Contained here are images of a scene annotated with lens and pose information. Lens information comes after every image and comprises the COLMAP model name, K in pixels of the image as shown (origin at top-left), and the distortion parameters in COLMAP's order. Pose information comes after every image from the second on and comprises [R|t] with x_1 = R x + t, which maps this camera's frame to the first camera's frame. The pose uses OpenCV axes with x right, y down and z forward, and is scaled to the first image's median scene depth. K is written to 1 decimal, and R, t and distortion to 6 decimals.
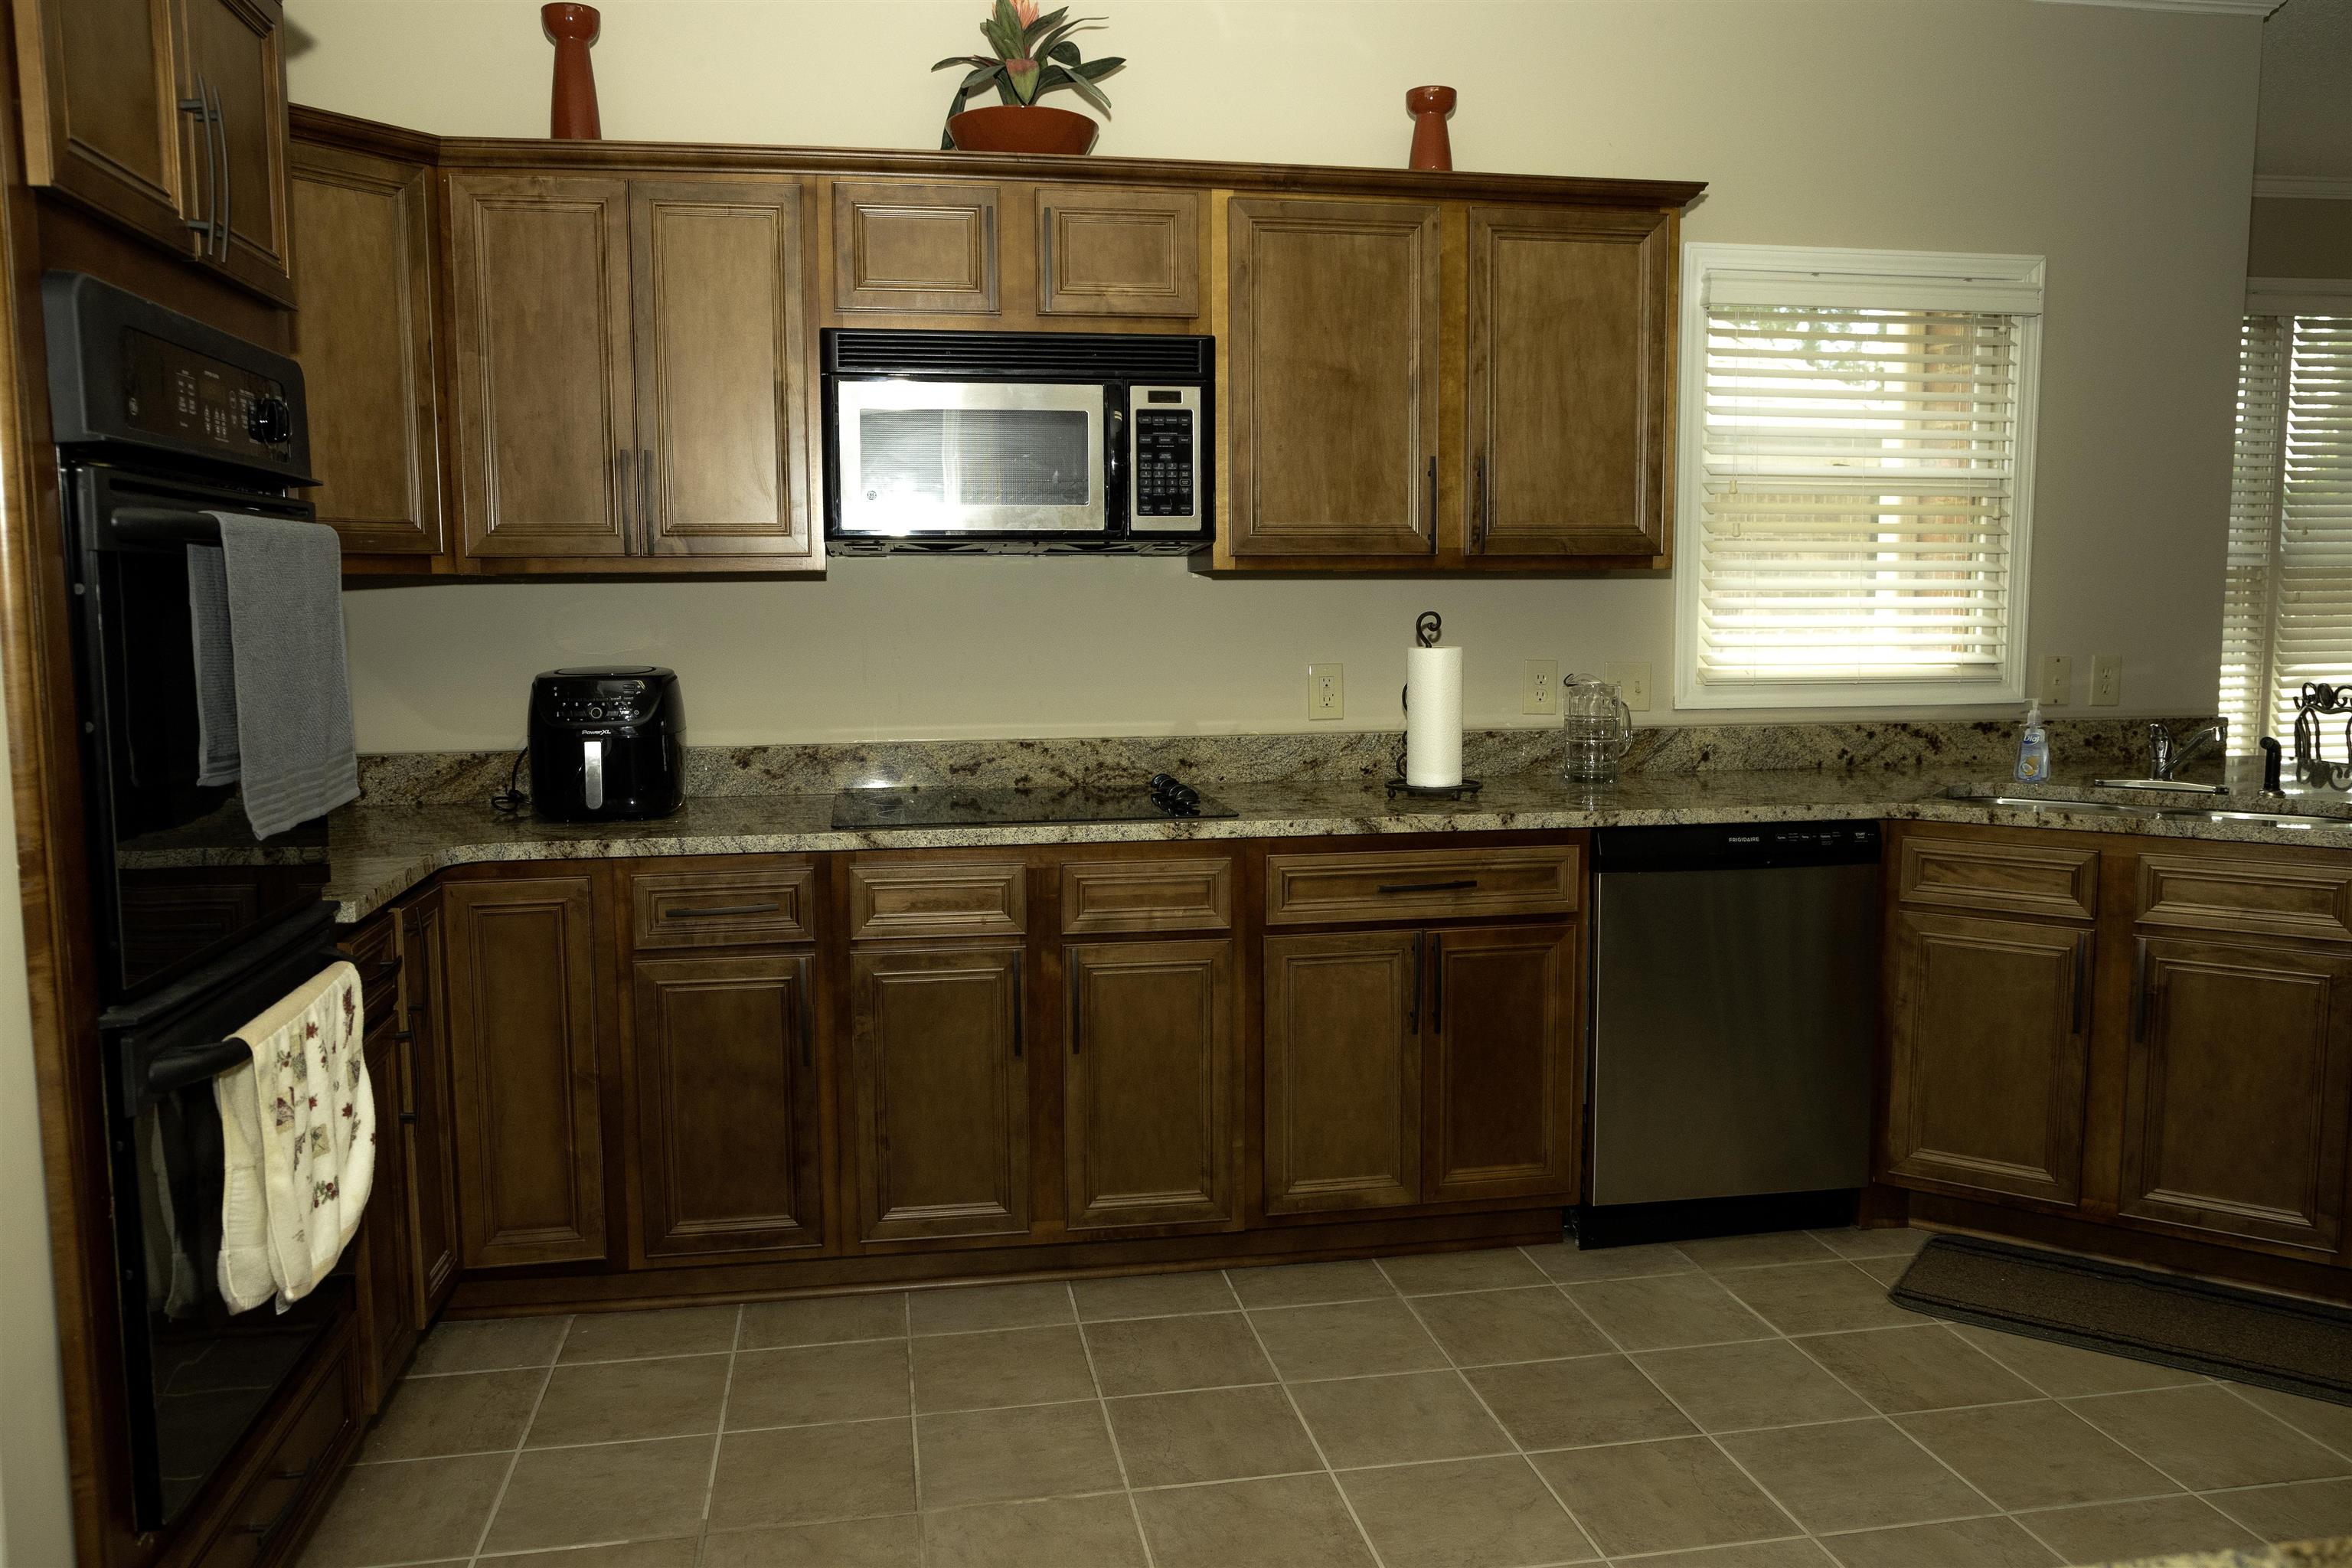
lens RADIAL K [[1738.6, 0, 1173.8], [0, 1738.6, 776.8], [0, 0, 1]] dist [-0.023610, 0.002468]
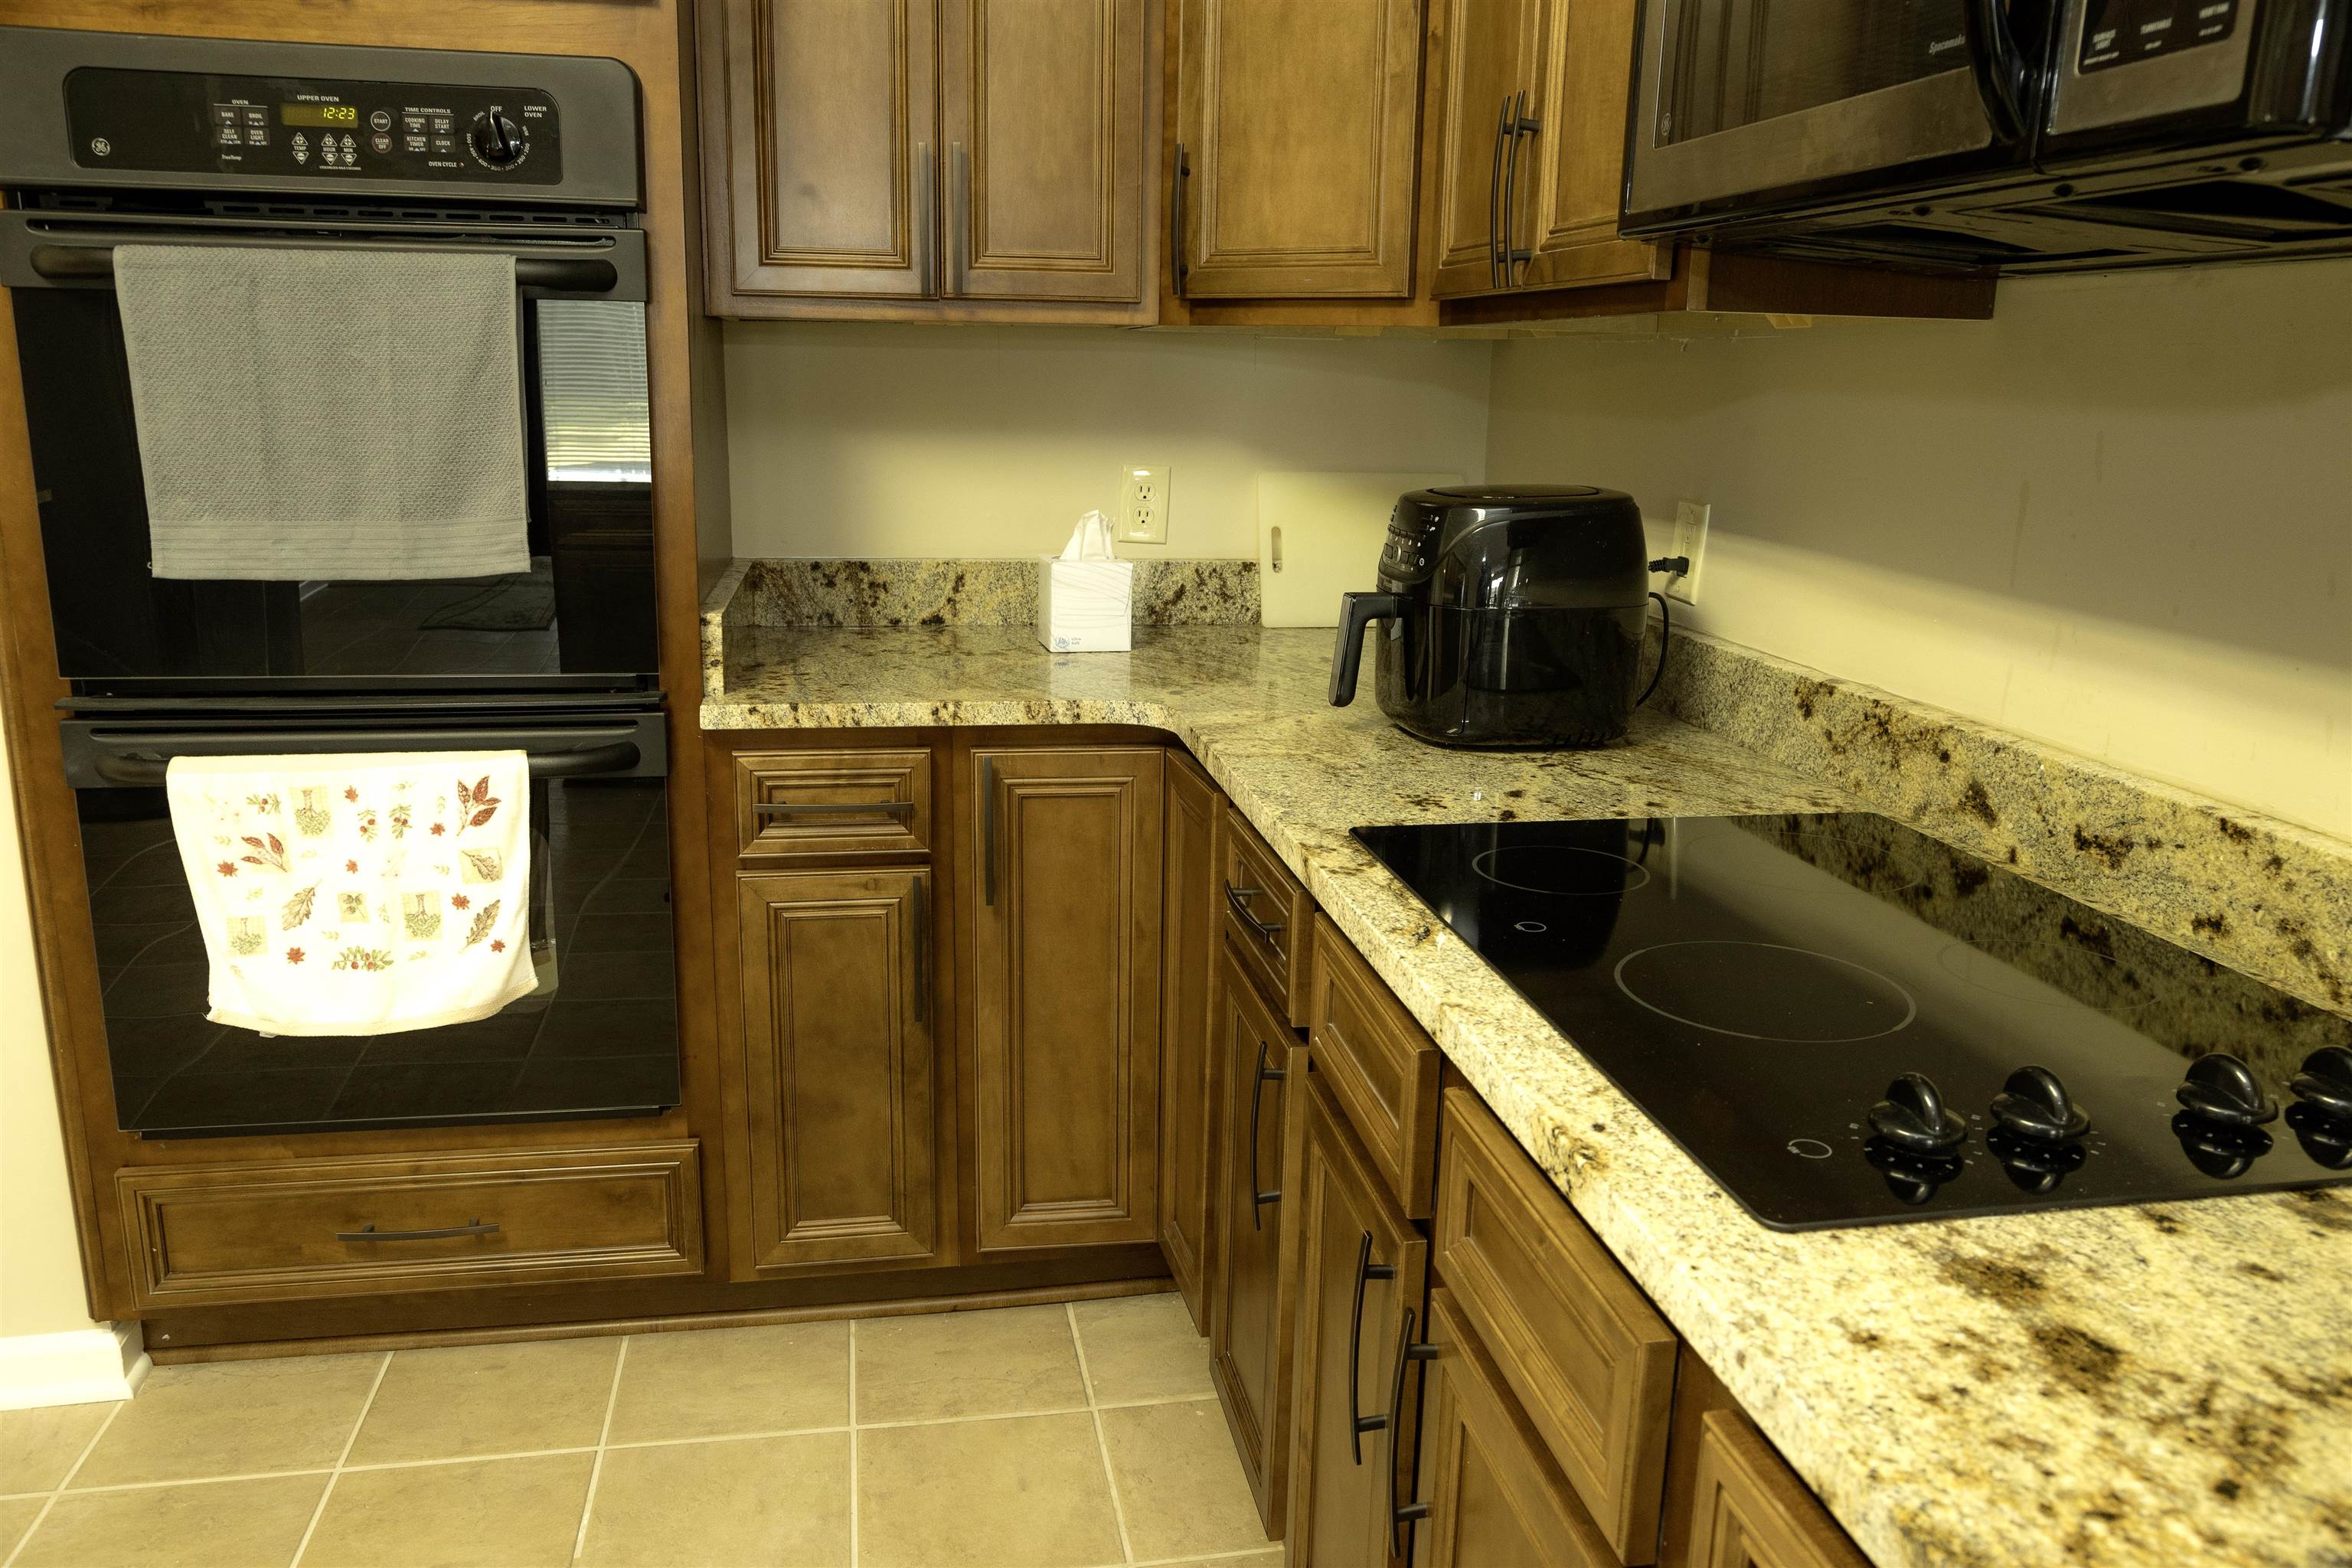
lens RADIAL K [[1738.6, 0, 1173.8], [0, 1738.6, 776.8], [0, 0, 1]] dist [-0.023610, 0.002468]
pose [[0.003031, 0.235912, -0.971770, 0.269726], [-0.132496, 0.963301, 0.233443, -0.089415], [0.991179, 0.128048, 0.034178, 0.872353]]
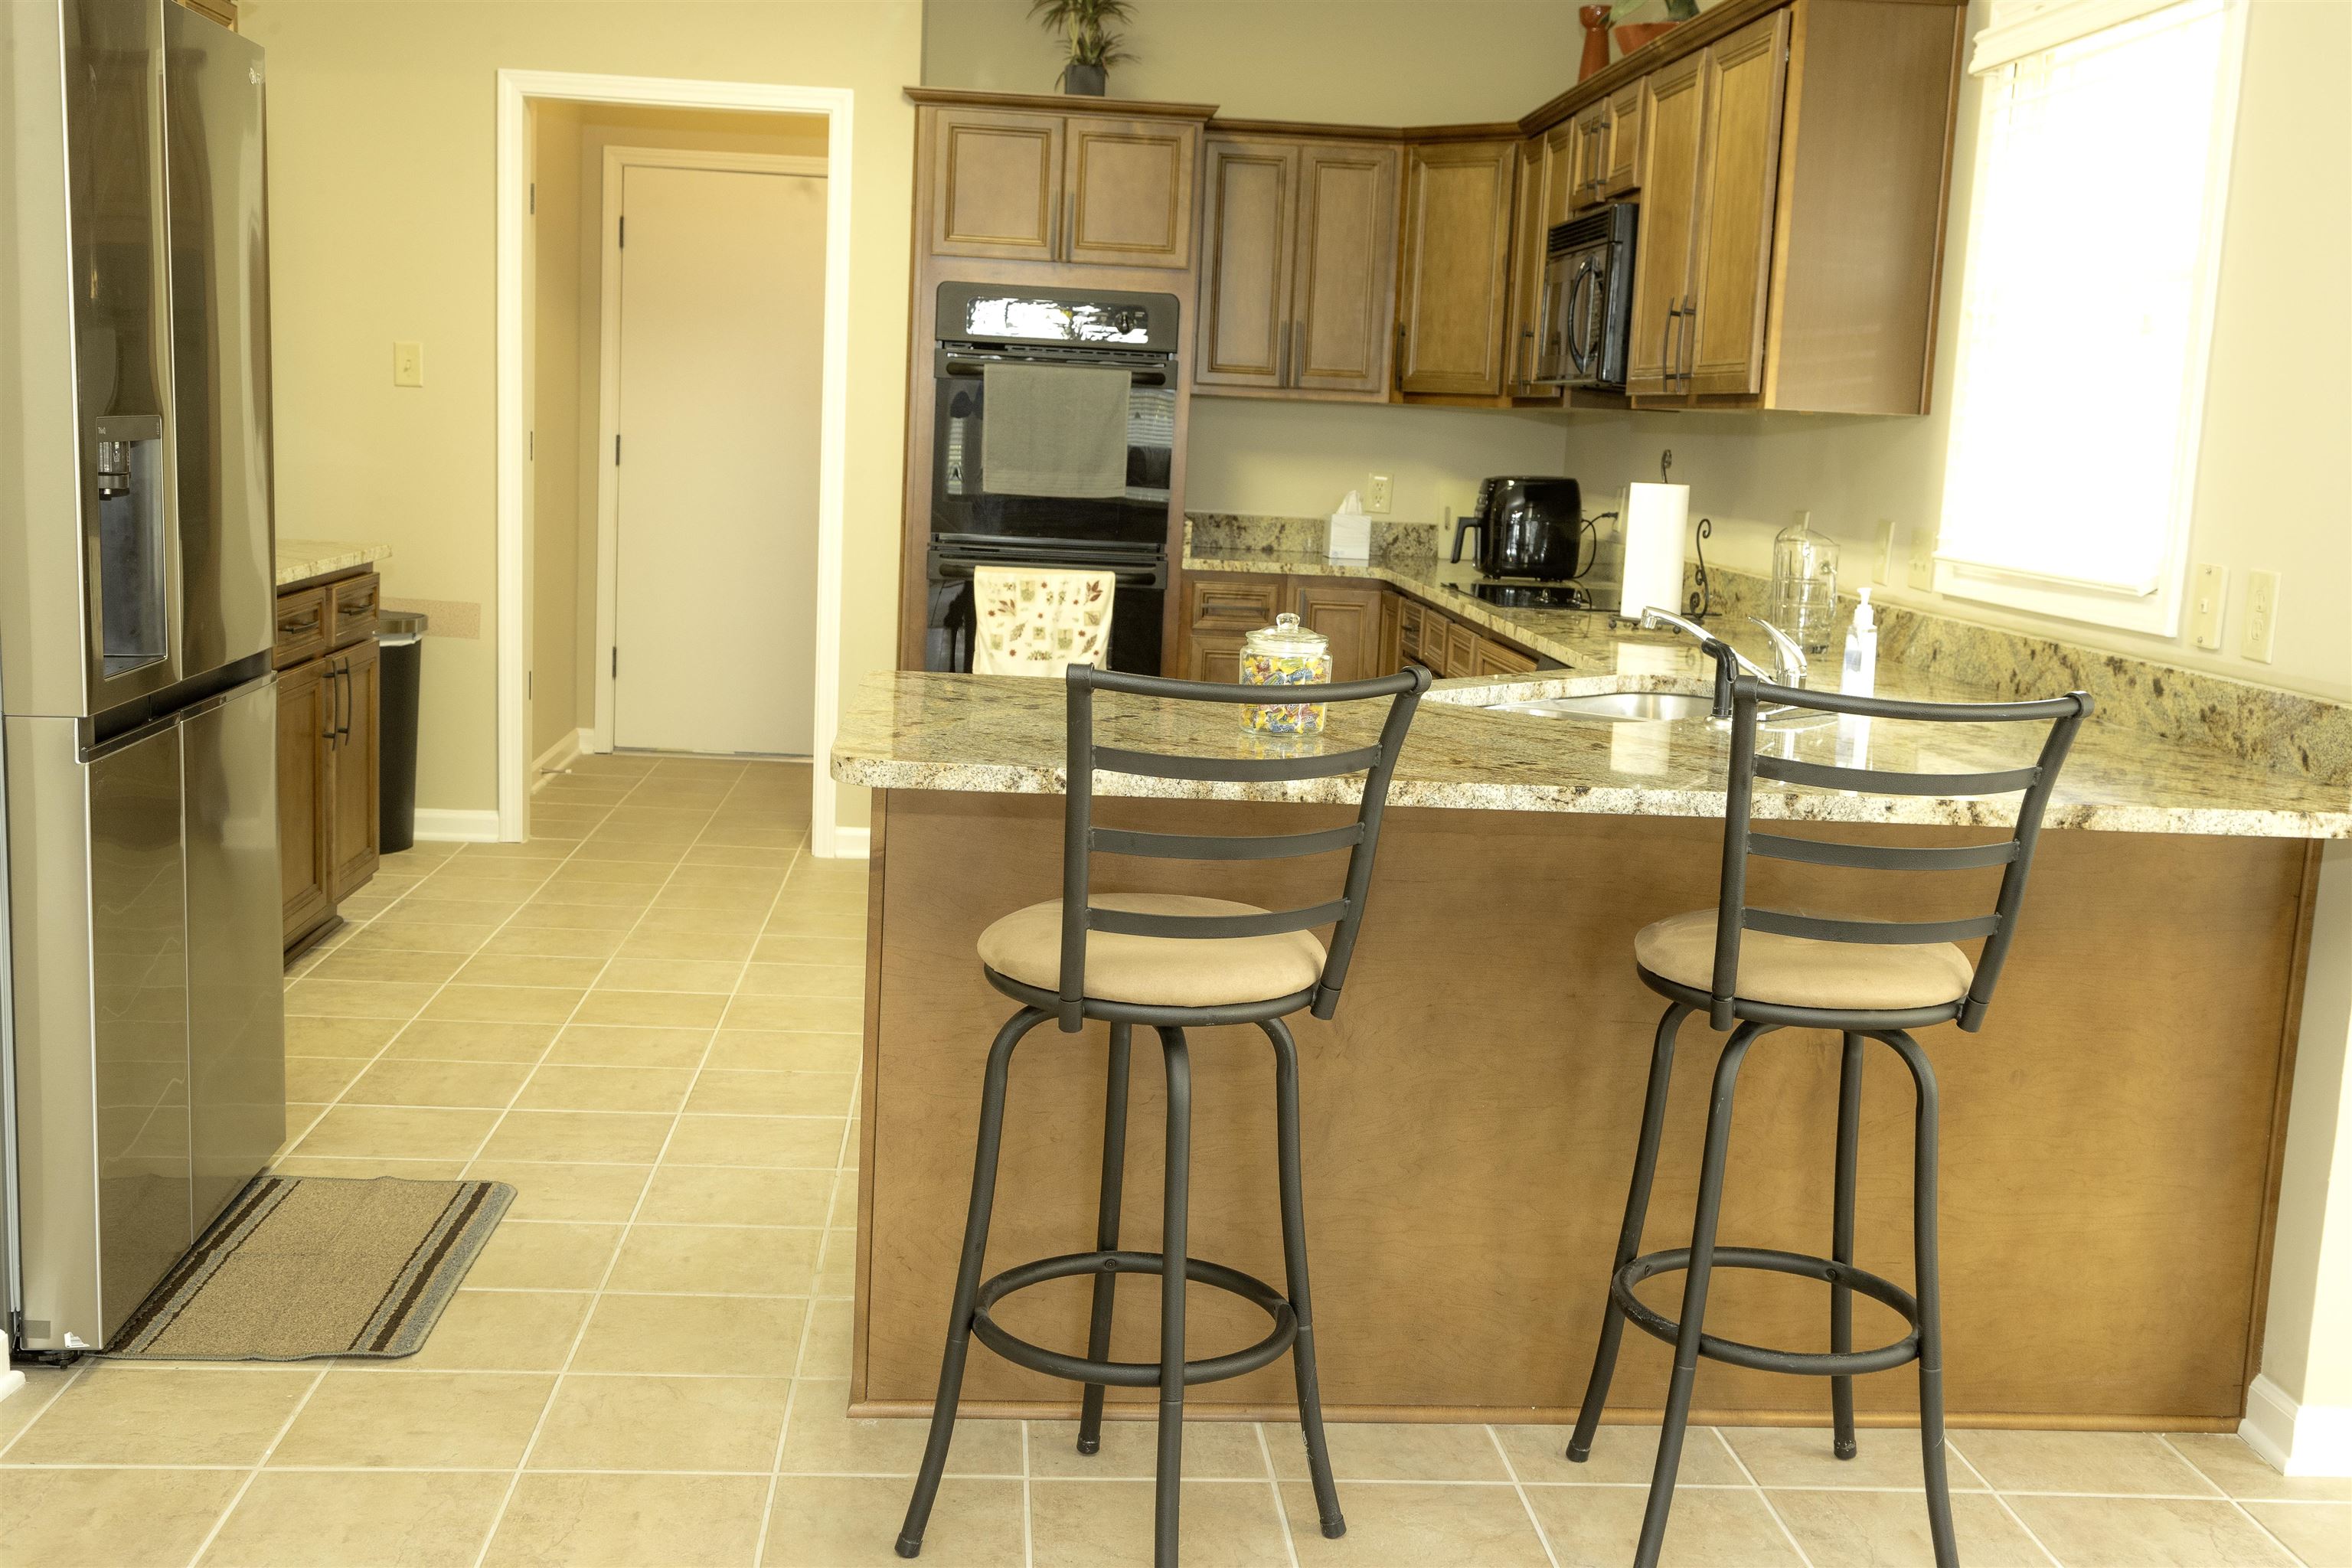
lens RADIAL K [[2496.0, 0, 1176.0], [0, 2496.0, 784.0], [0, 0, 1]] dist [-0.004287, 0.001041]
pose [[-0.104621, 0.144813, -0.983912, 1.743609], [-0.158341, 0.974296, 0.160235, -0.096654], [0.981826, 0.172557, -0.079002, 0.914040]]
